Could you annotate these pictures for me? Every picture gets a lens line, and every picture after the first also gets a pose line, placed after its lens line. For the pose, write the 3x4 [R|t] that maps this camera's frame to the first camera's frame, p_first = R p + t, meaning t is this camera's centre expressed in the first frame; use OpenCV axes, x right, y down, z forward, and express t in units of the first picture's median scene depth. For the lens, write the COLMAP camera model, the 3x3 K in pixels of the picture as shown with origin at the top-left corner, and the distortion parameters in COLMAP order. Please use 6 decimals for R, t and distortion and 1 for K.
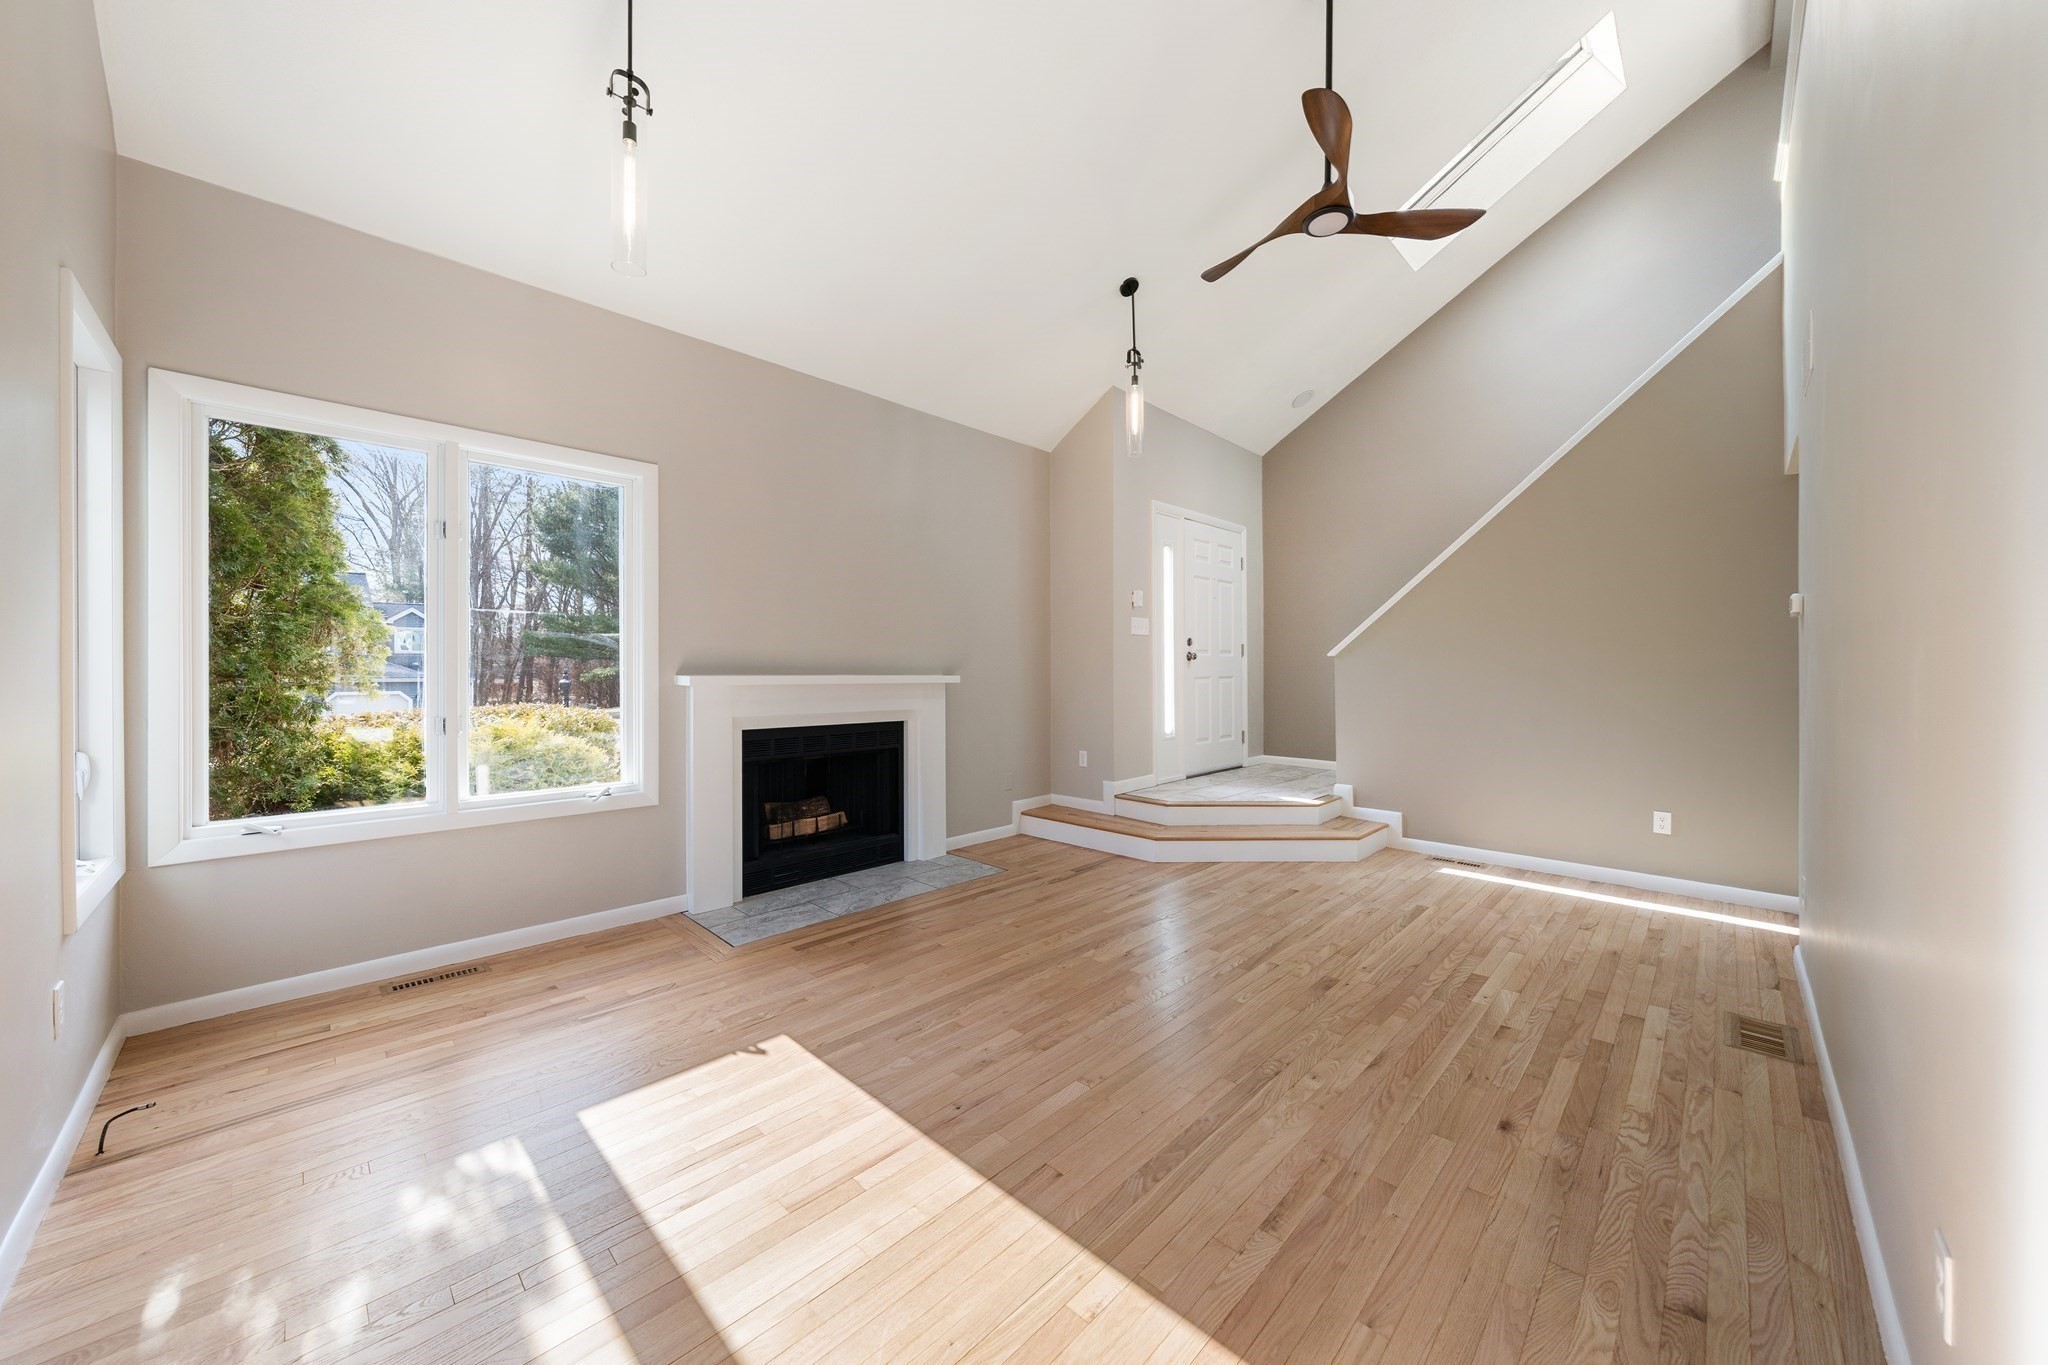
lens RADIAL K [[715.3, 0, 1029.8], [0, 715.3, 672.5], [0, 0, 1]] dist [-0.014891, -0.000044]
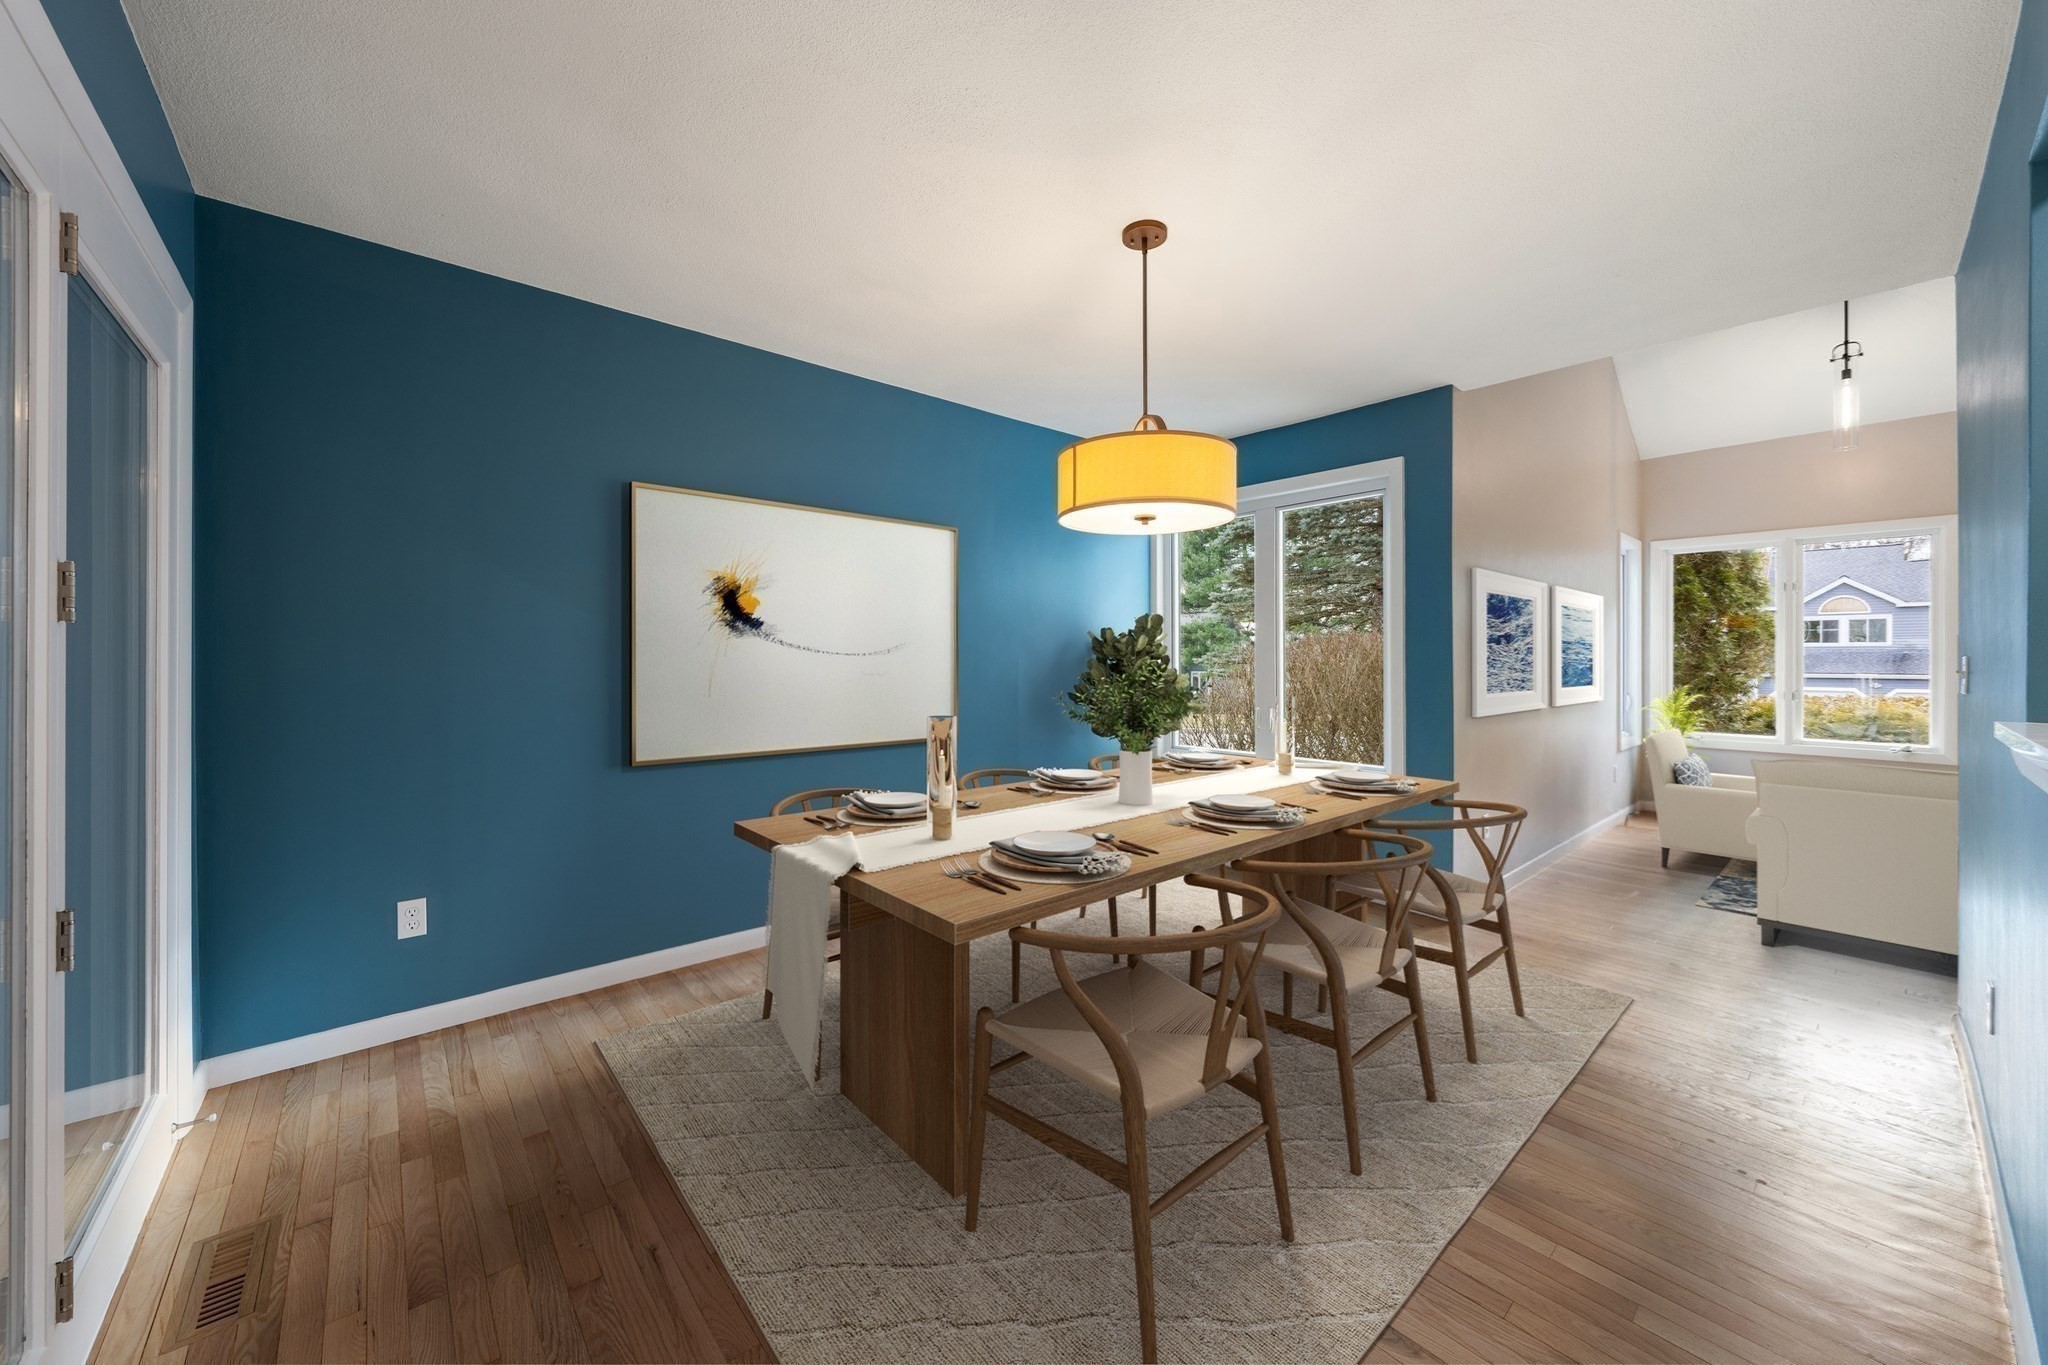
lens RADIAL K [[755.0, 0, 1030.6], [0, 755.0, 664.8], [0, 0, 1]] dist [-0.001309, -0.000083]
pose [[-0.085131, 0.003193, -0.996365, 1.575264], [-0.001692, 0.999993, 0.003350, -0.010996], [0.996368, 0.001971, -0.085125, -0.951495]]
